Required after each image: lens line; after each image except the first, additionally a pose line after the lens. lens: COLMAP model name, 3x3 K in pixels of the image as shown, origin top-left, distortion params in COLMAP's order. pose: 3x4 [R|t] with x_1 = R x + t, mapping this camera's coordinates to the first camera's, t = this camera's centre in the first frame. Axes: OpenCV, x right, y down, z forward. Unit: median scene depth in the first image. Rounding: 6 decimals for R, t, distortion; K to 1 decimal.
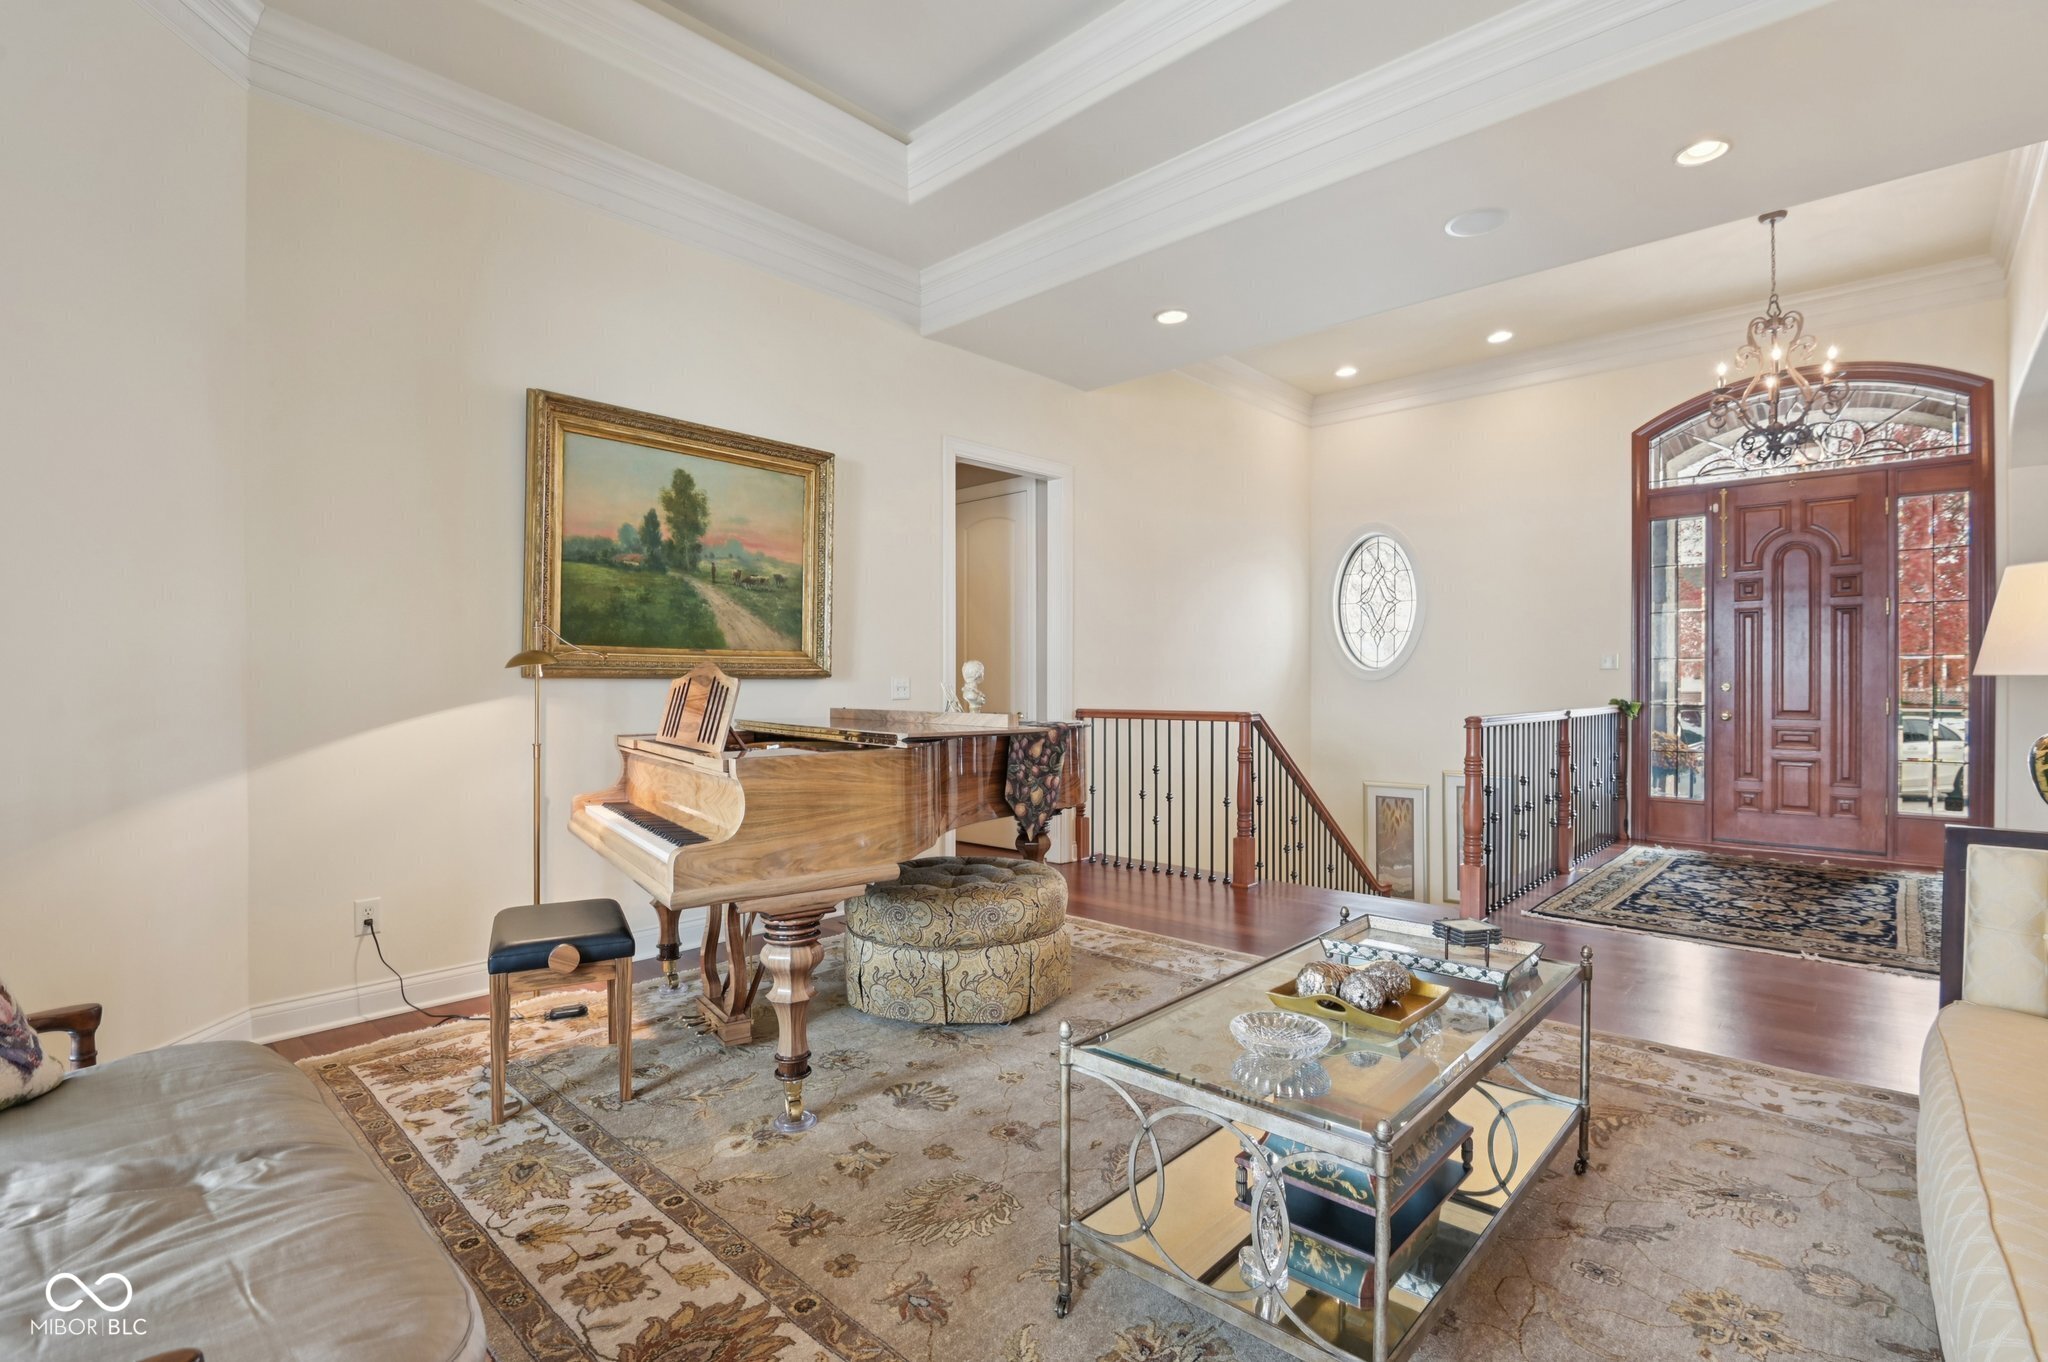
lens RADIAL K [[952.2, 0, 1024.0], [0, 952.2, 681.0], [0, 0, 1]] dist [-0.002491, -0.000331]
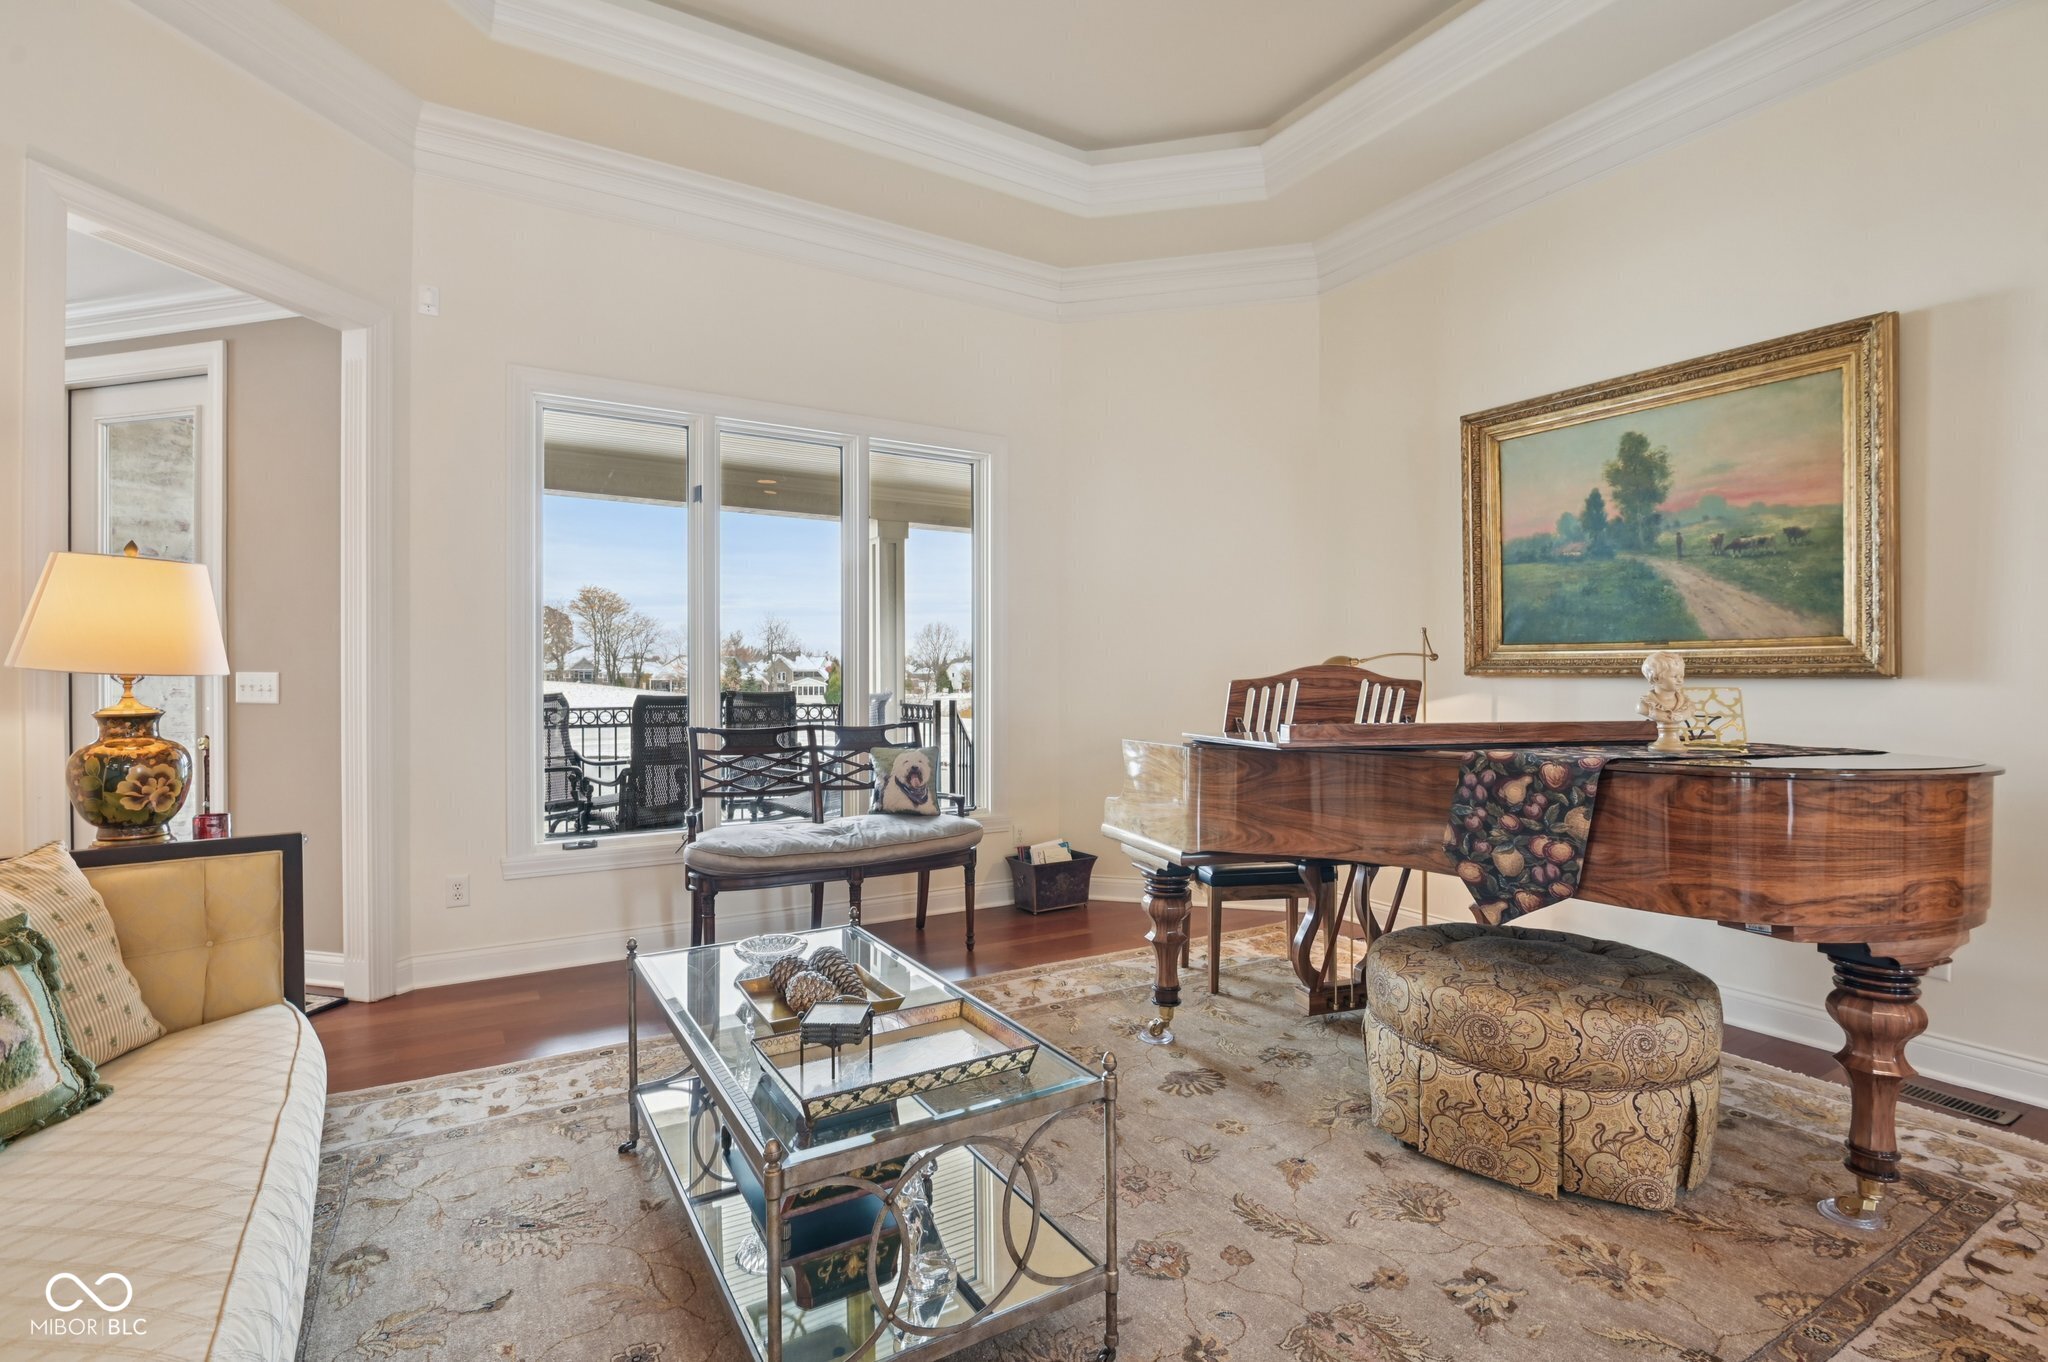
lens RADIAL K [[952.2, 0, 1024.0], [0, 952.2, 681.0], [0, 0, 1]] dist [-0.002491, -0.000331]
pose [[-0.275551, 0.007747, -0.961255, 0.619282], [0.001593, 0.999970, 0.007602, -0.007350], [0.961285, 0.000563, -0.275555, 0.728493]]
